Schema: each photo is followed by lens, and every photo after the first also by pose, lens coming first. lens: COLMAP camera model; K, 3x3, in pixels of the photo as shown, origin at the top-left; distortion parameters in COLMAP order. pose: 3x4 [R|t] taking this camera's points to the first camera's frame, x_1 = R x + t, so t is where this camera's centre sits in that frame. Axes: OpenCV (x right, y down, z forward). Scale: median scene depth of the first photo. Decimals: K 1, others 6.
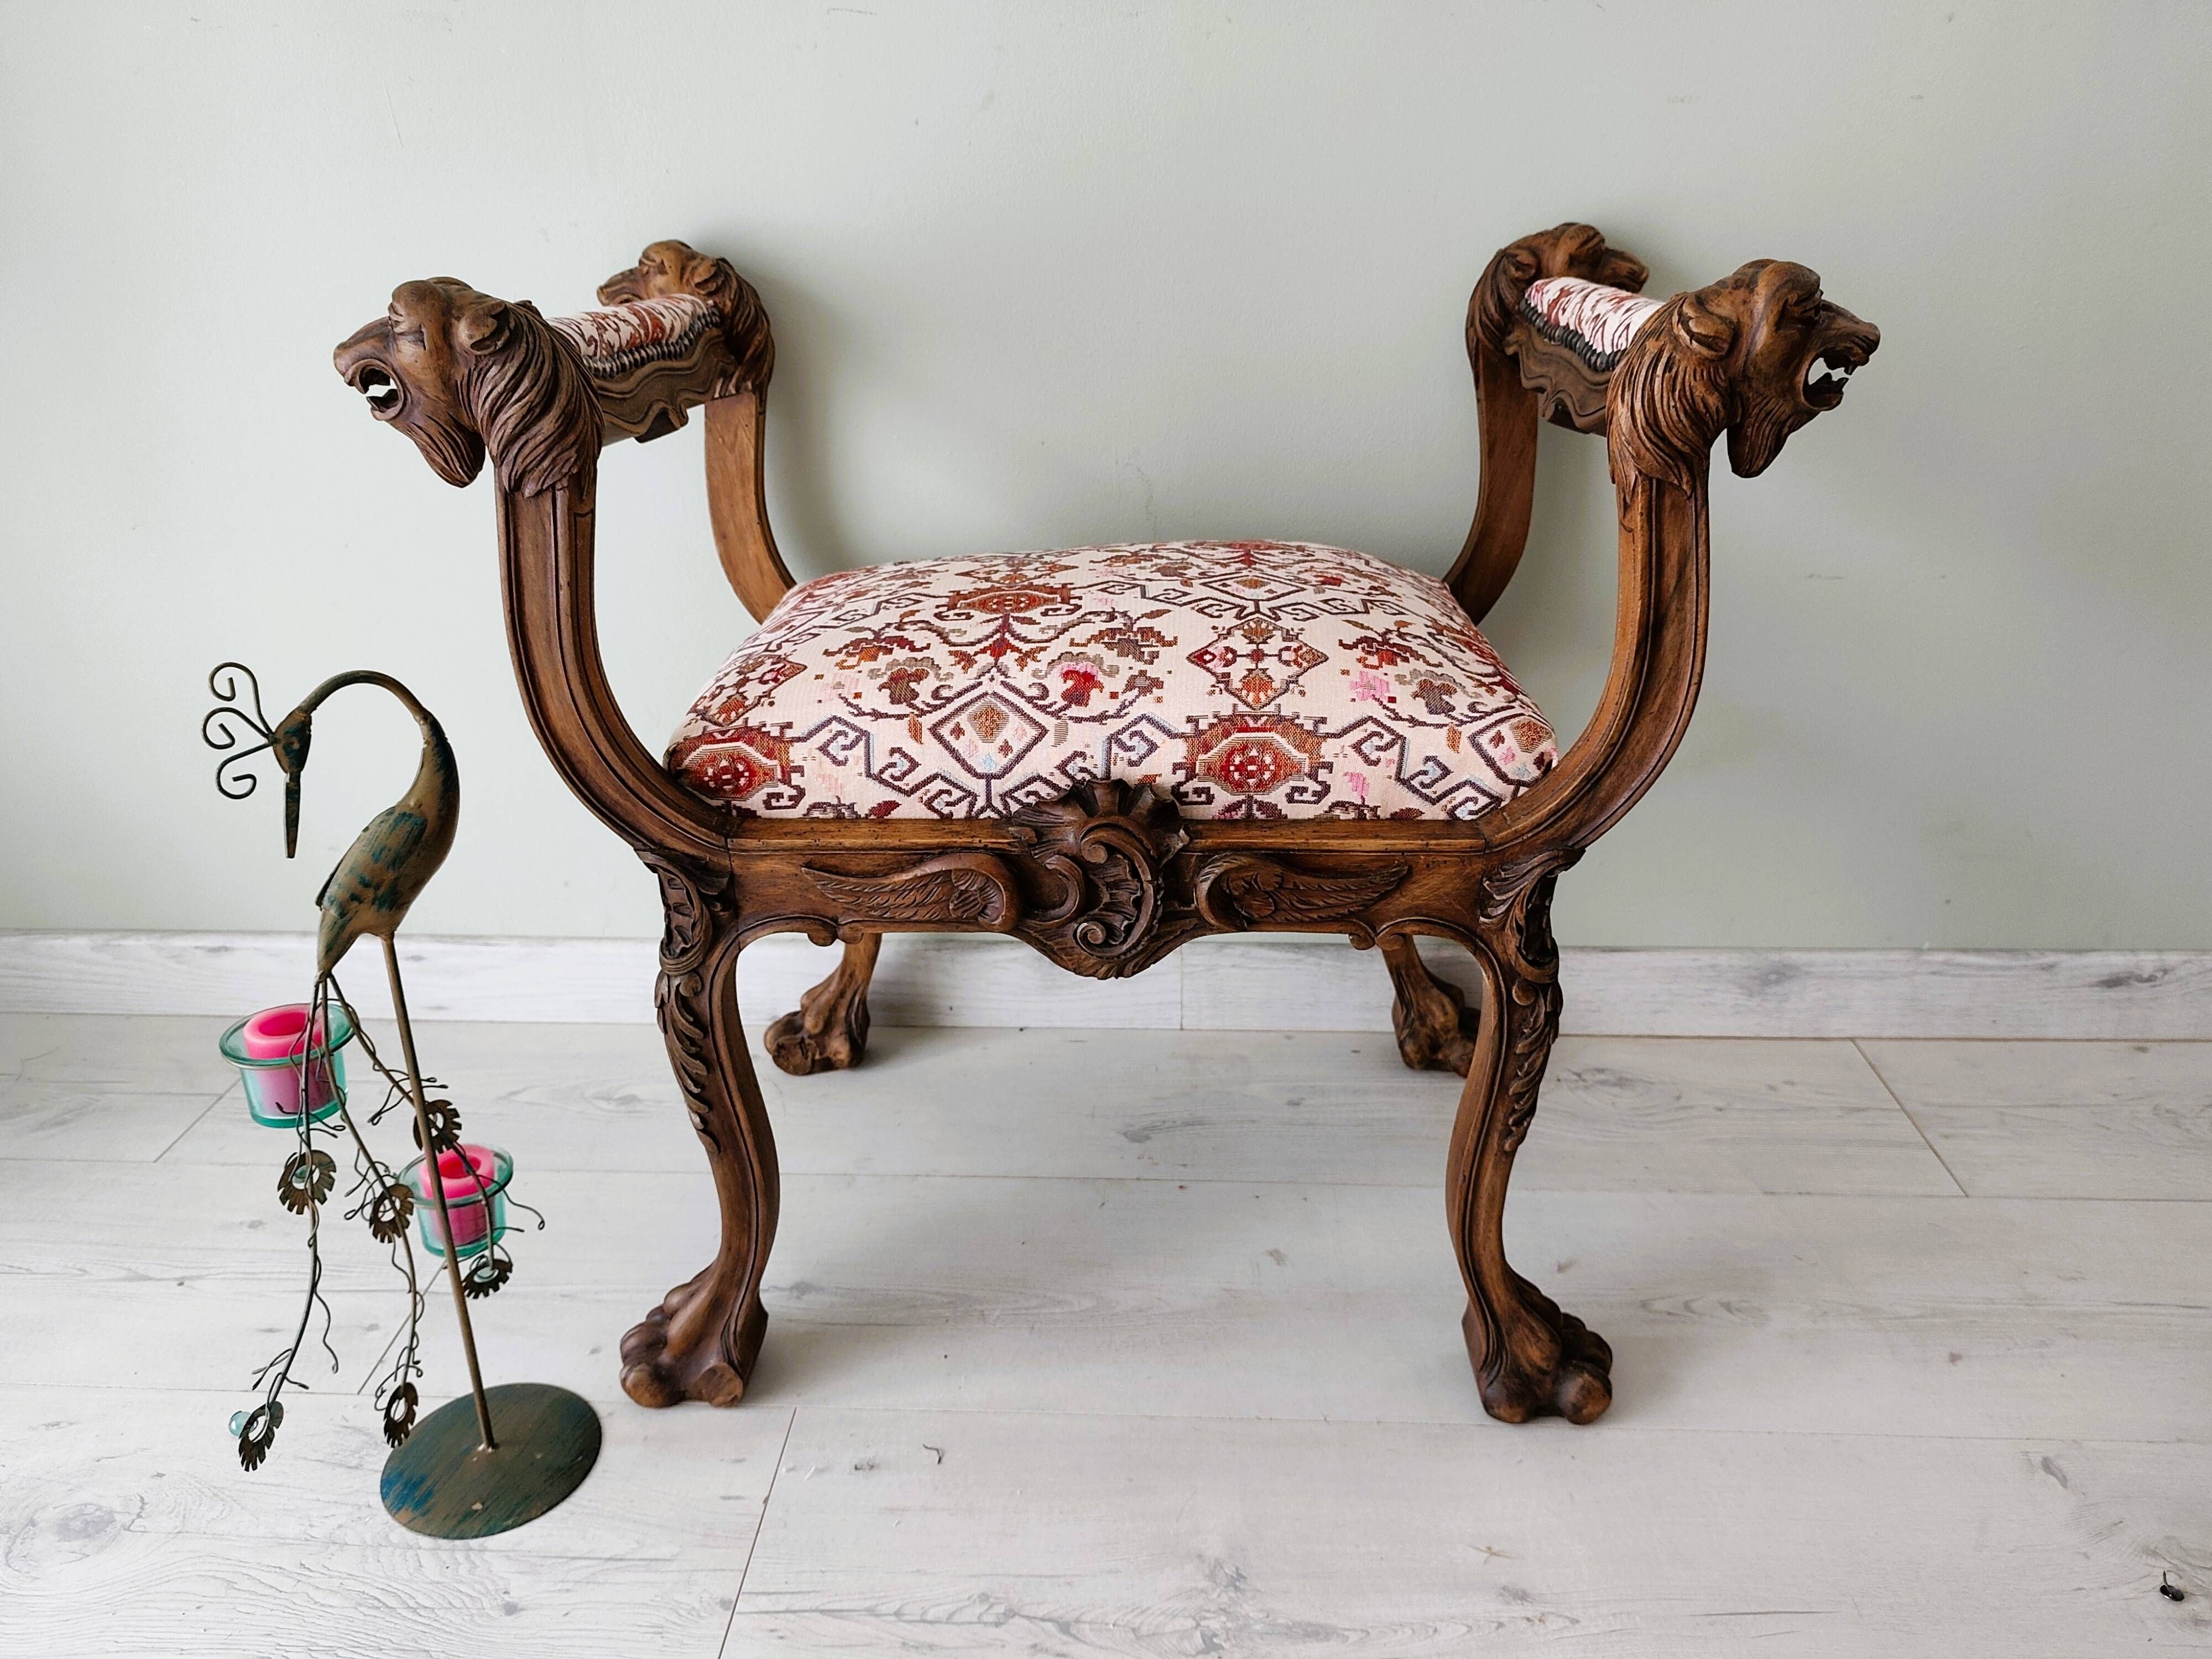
lens RADIAL K [[1631.9, 0, 1106.8], [0, 1631.9, 817.1], [0, 0, 1]] dist [0.012604, -0.081347]
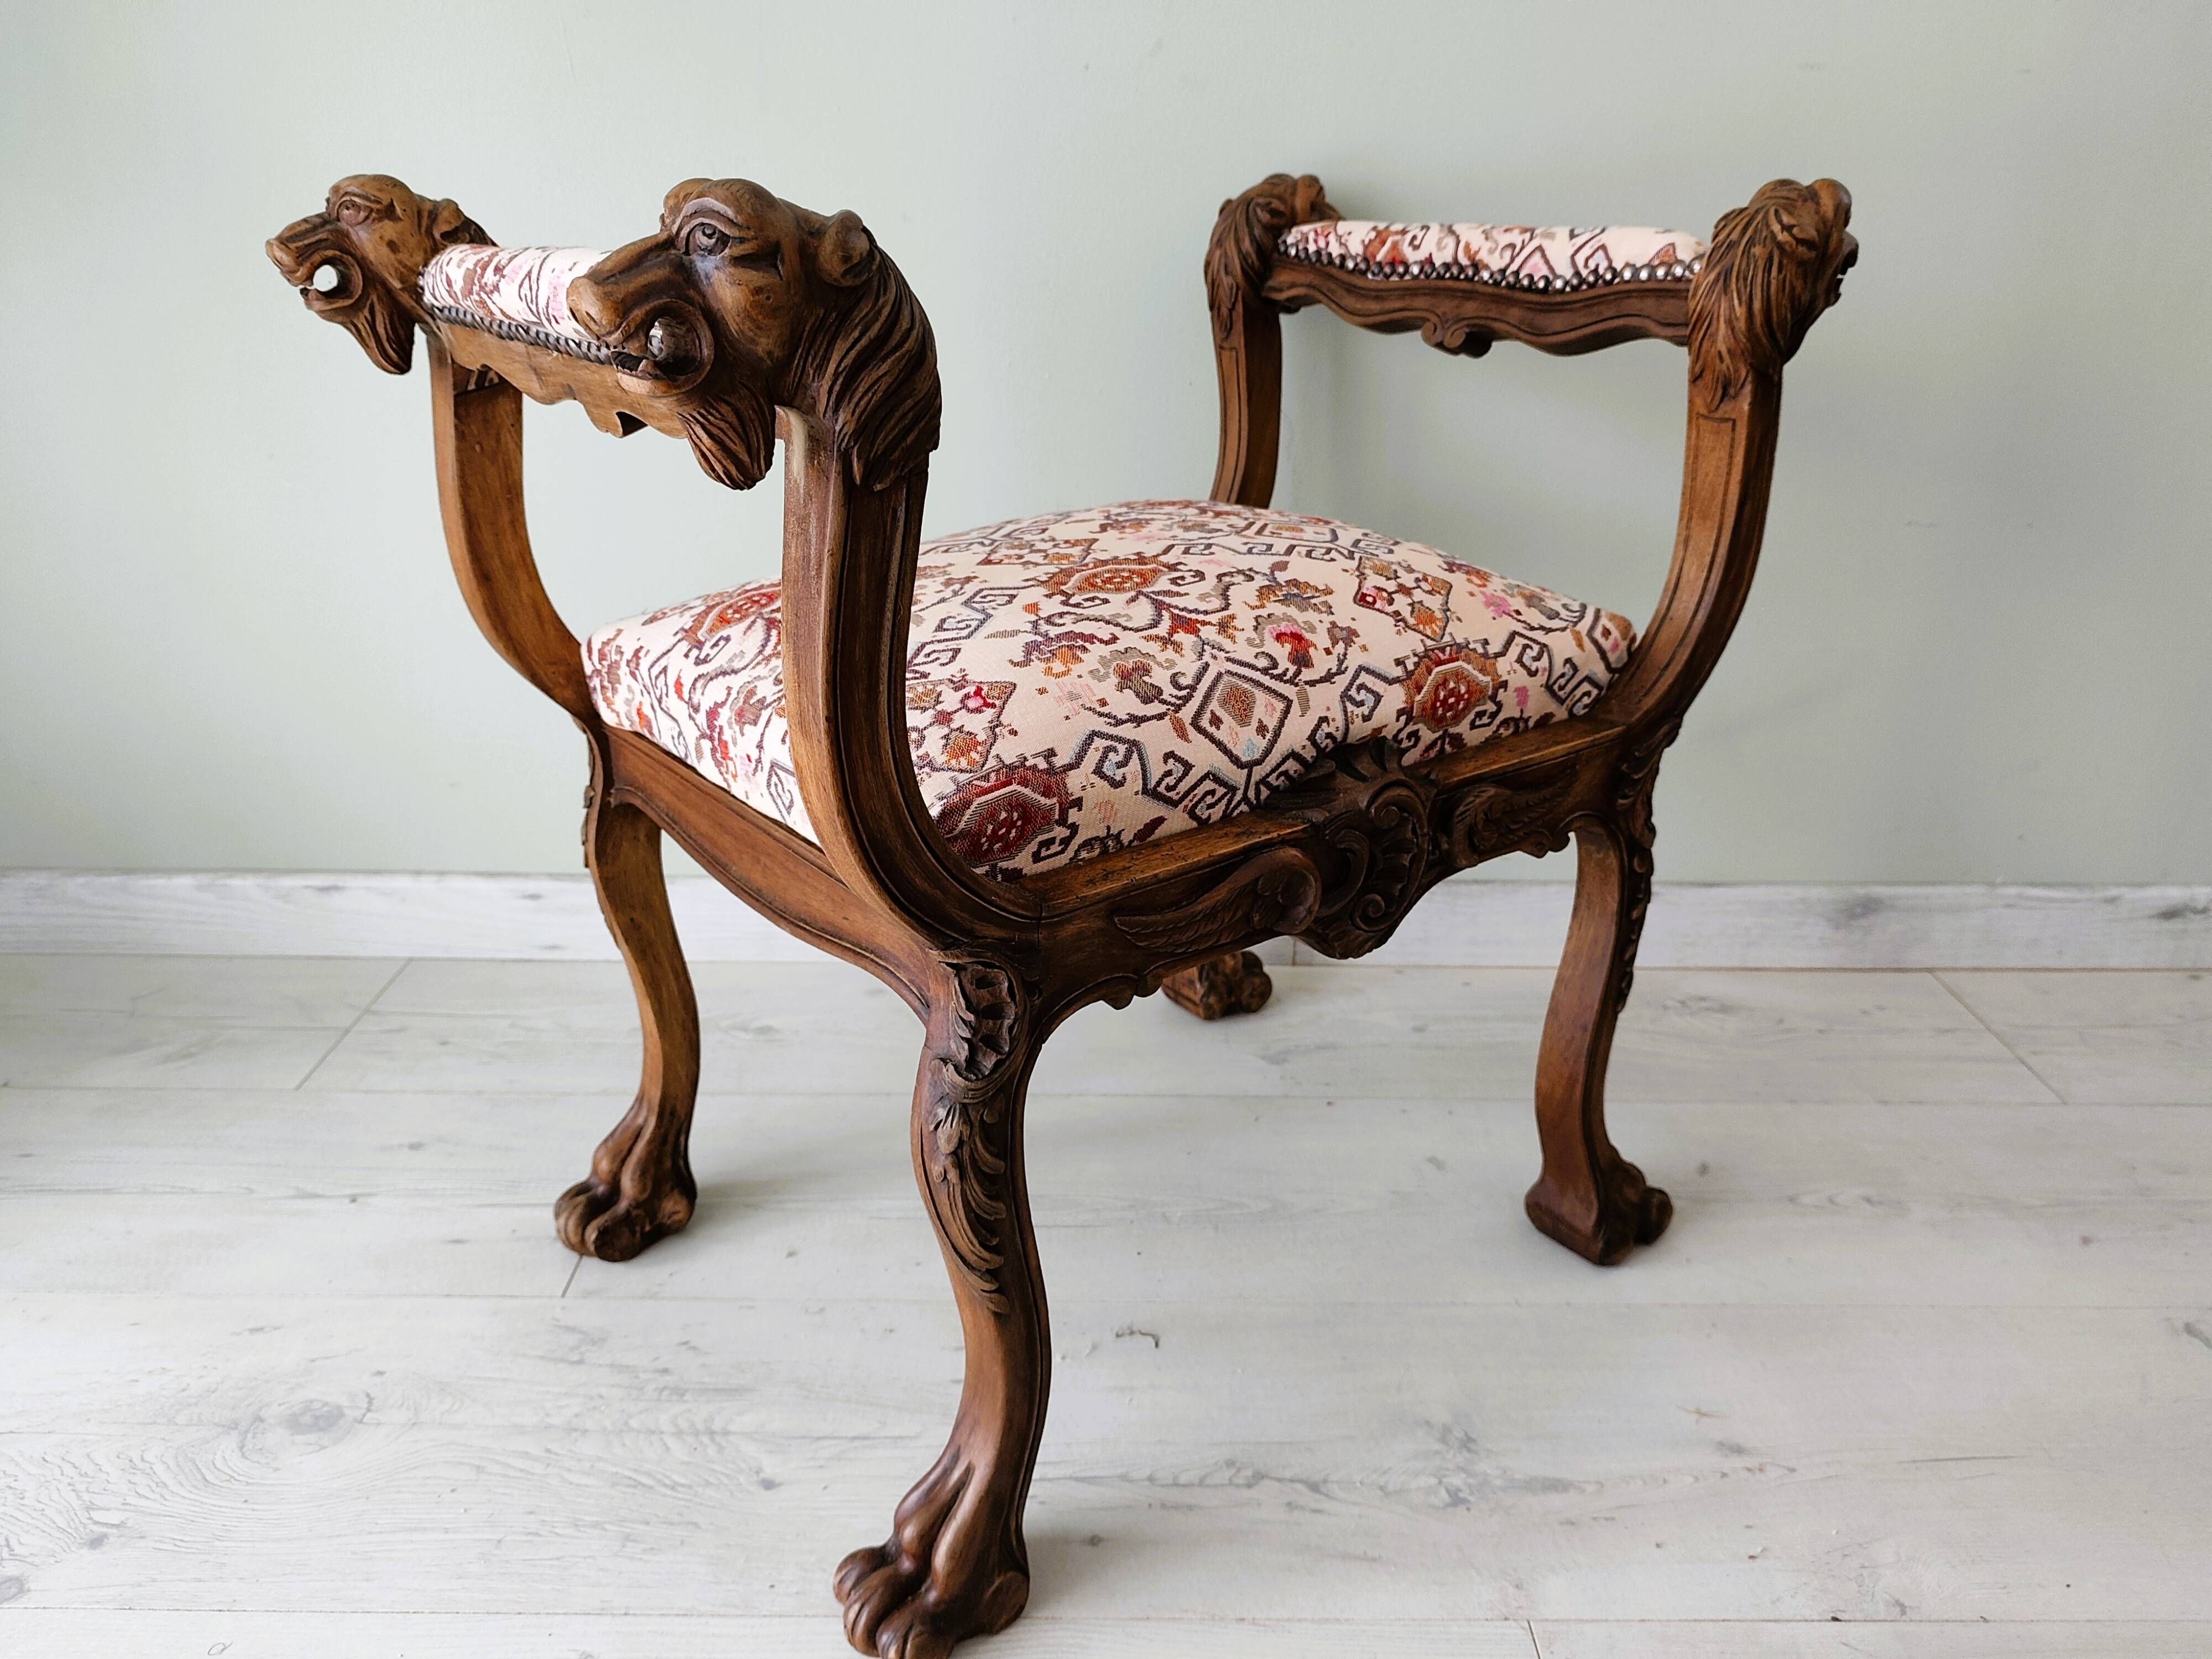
lens RADIAL K [[1631.9, 0, 1106.8], [0, 1631.9, 817.1], [0, 0, 1]] dist [0.012604, -0.081347]
pose [[0.775576, -0.219866, 0.591728, -0.660653], [0.223618, 0.972290, 0.068174, -0.074604], [-0.590320, 0.079447, 0.803250, 0.340820]]
